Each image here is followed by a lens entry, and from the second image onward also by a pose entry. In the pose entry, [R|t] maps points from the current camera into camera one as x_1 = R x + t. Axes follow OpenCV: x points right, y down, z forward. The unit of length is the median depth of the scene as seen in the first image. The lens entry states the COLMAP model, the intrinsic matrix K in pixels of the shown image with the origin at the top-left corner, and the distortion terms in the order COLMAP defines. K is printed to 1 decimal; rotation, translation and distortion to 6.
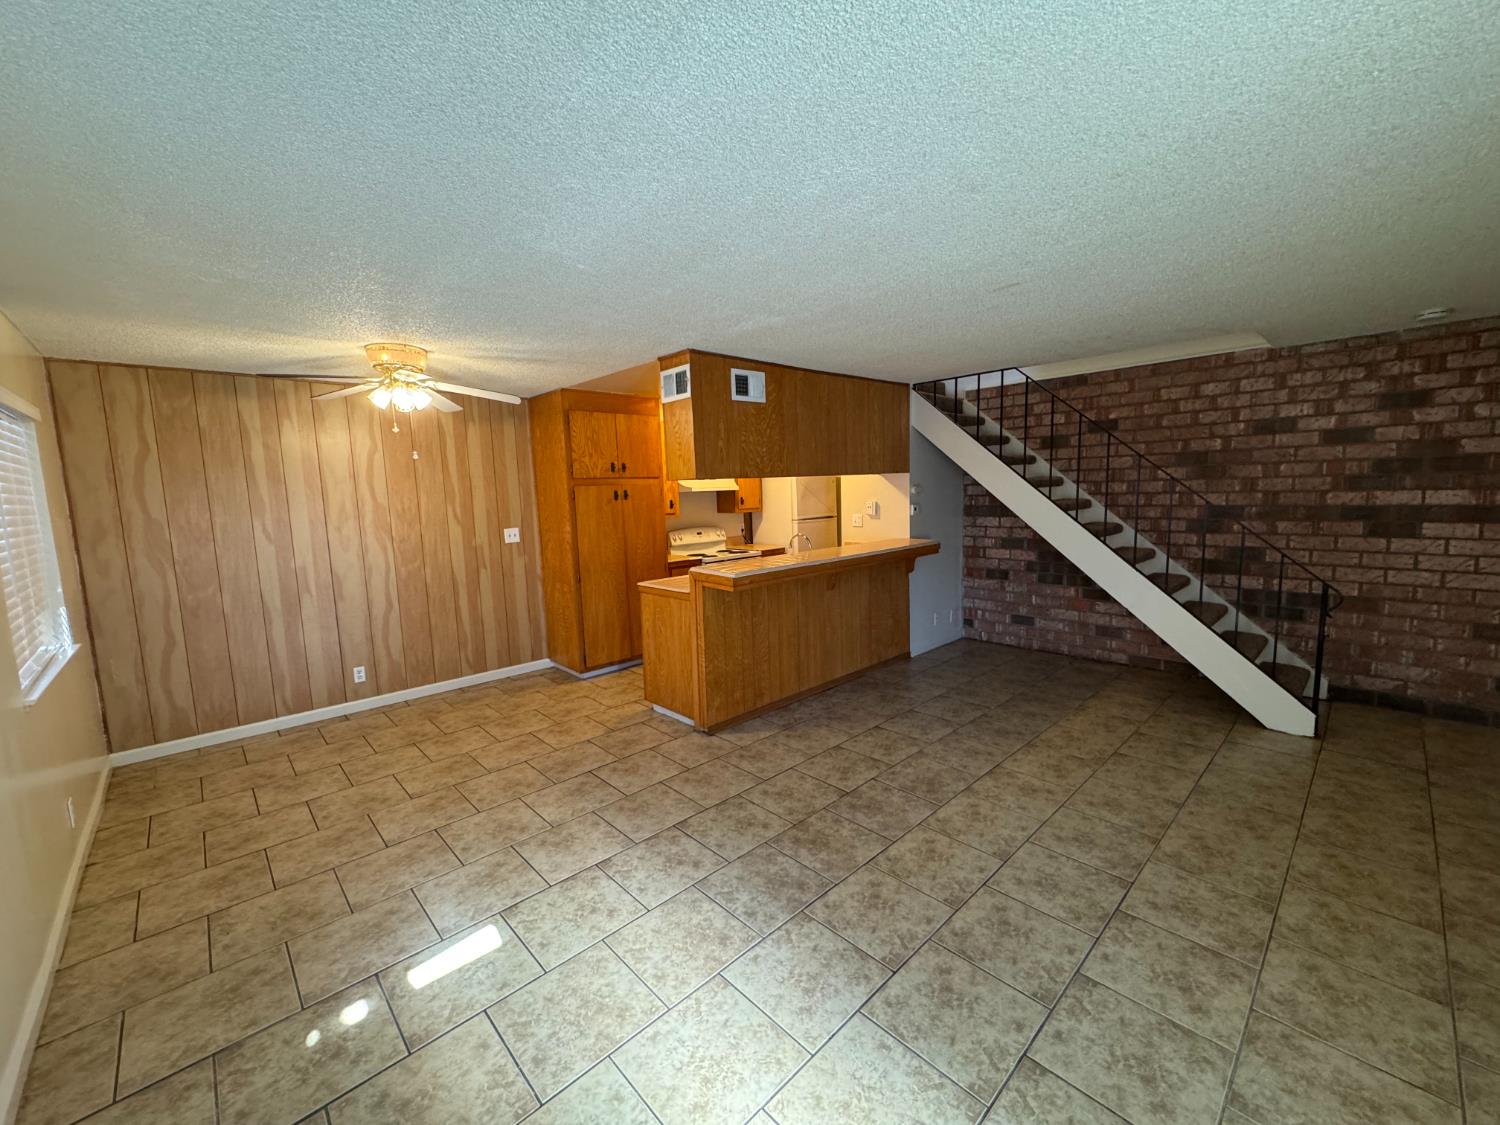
lens RADIAL K [[605.6, 0, 762.0], [0, 605.6, 568.2], [0, 0, 1]] dist [-0.002690, 0.000012]
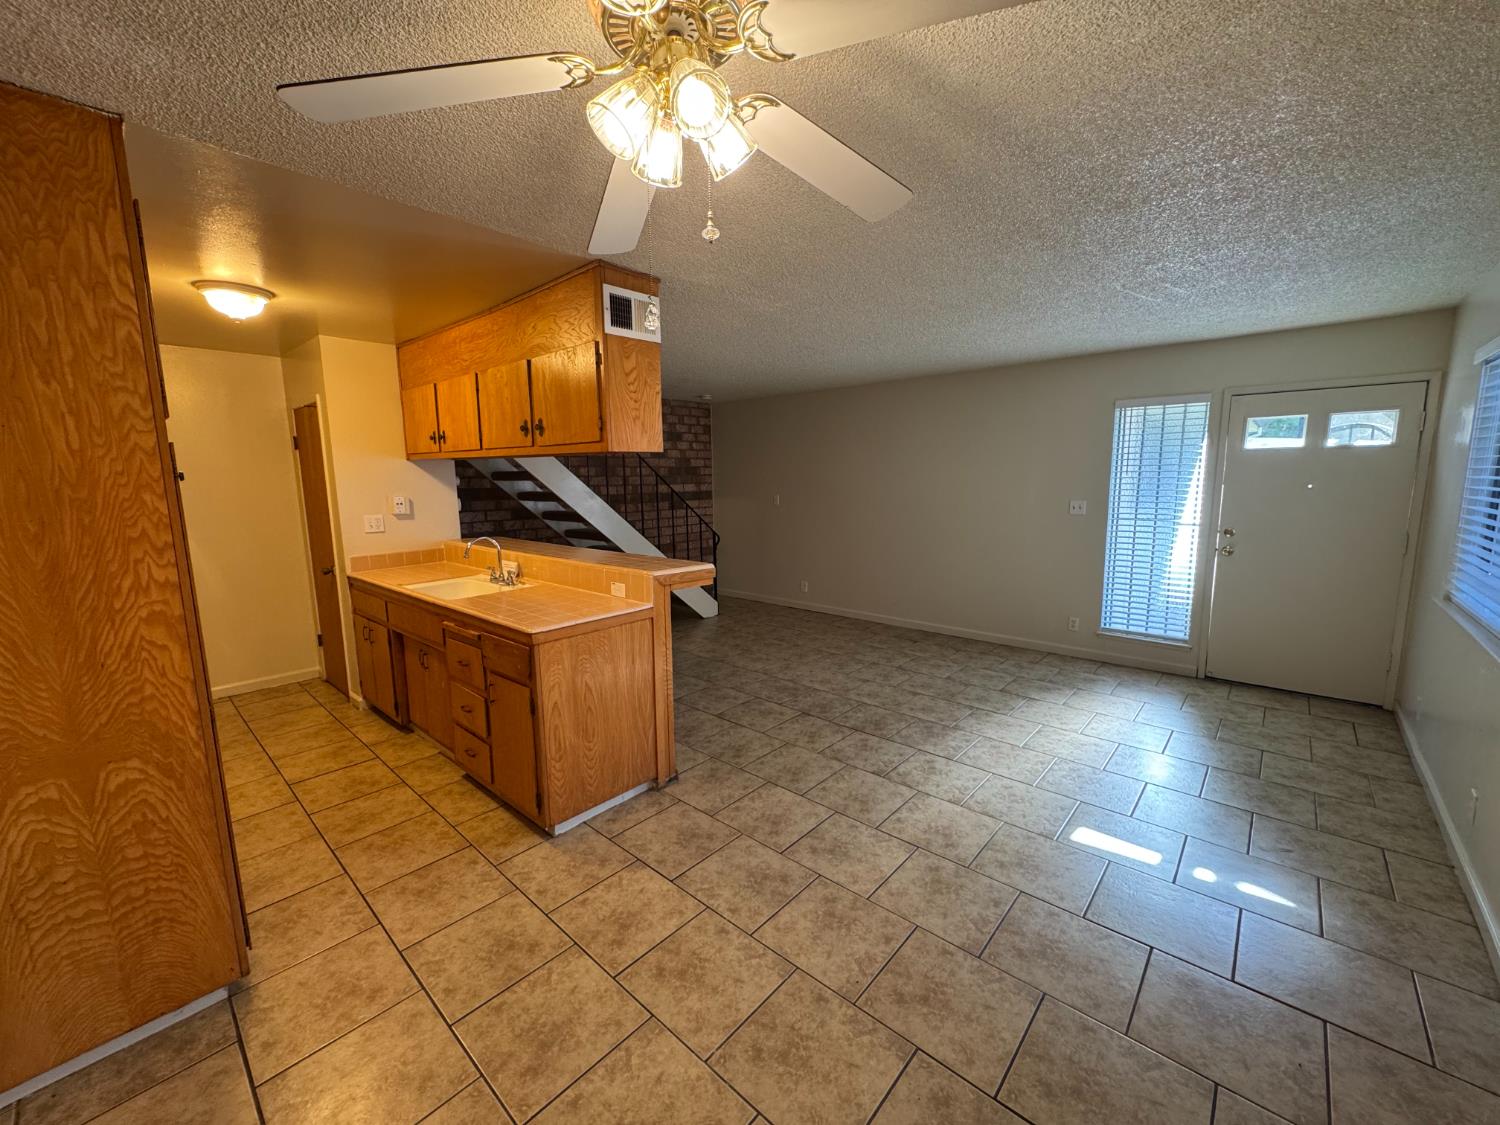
lens RADIAL K [[605.6, 0, 746.3], [0, 605.6, 556.2], [0, 0, 1]] dist [-0.002690, 0.000012]
pose [[-0.074594, -0.100046, 0.992183, -0.926690], [0.145946, 0.983146, 0.110108, -0.089981], [-0.986476, 0.153019, -0.058735, 0.998805]]
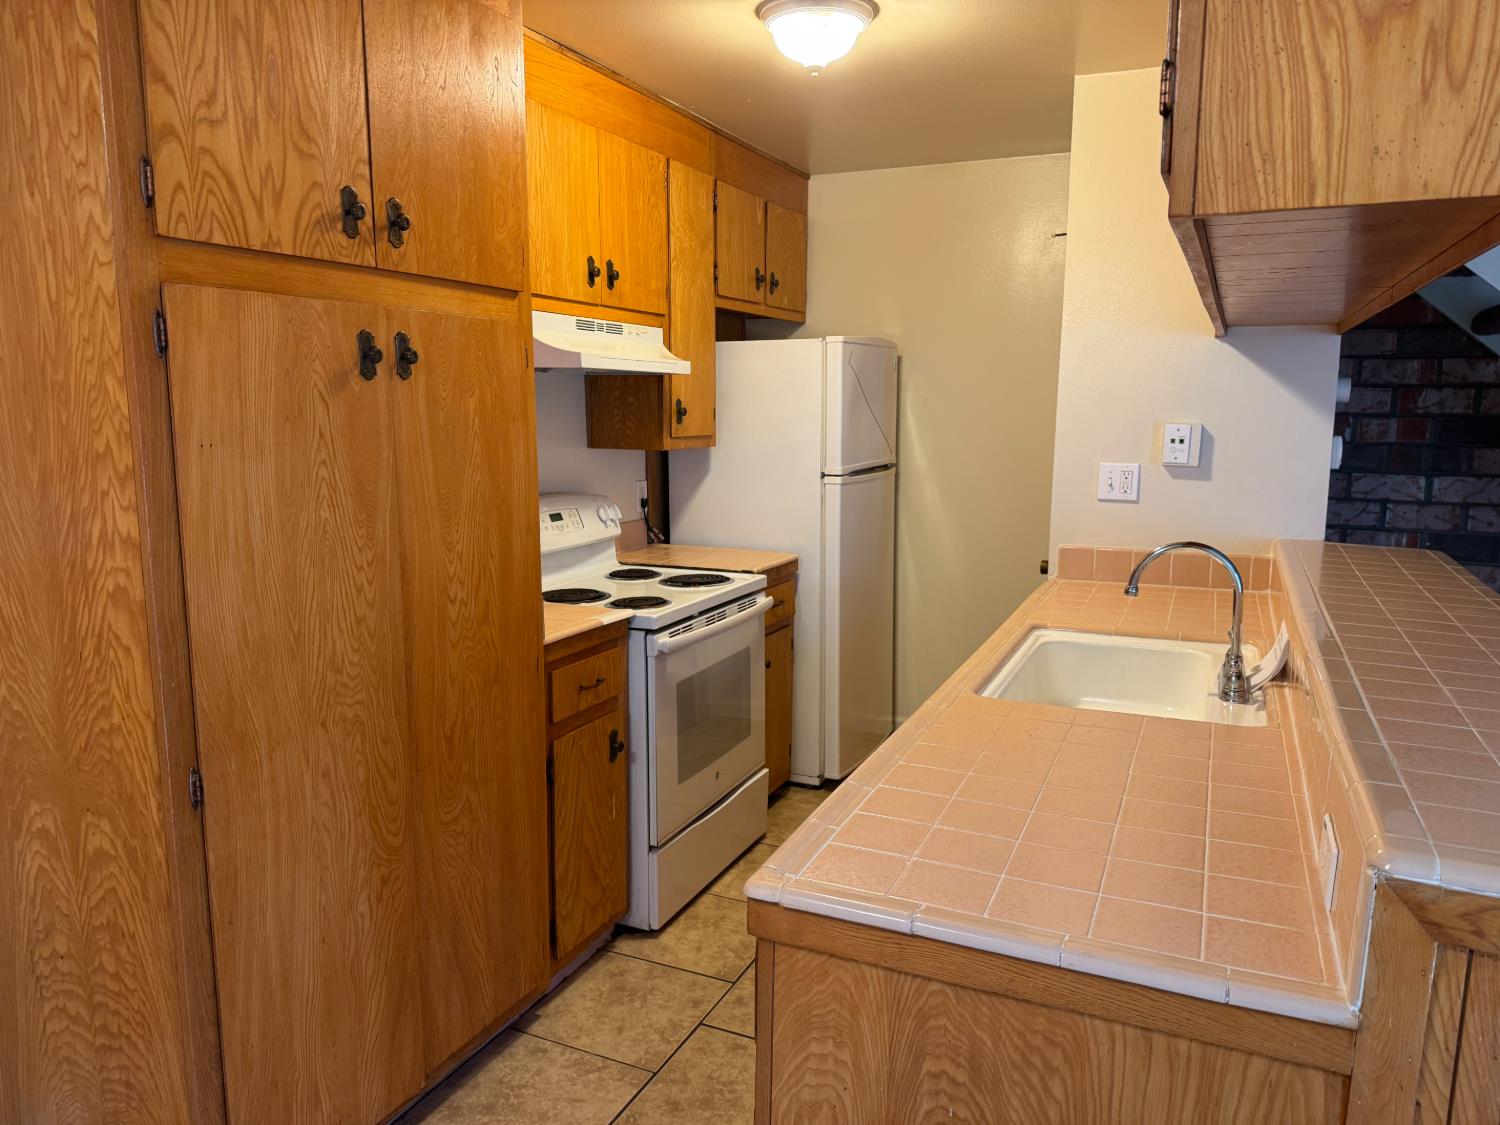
lens RADIAL K [[1066.1, 0, 745.9], [0, 1066.1, 566.5], [0, 0, 1]] dist [0.011039, -0.011246]
pose [[0.925972, -0.020133, 0.377055, -0.377230], [0.012941, 0.999683, 0.021598, -0.078786], [-0.377370, -0.015120, 0.925939, 0.893889]]
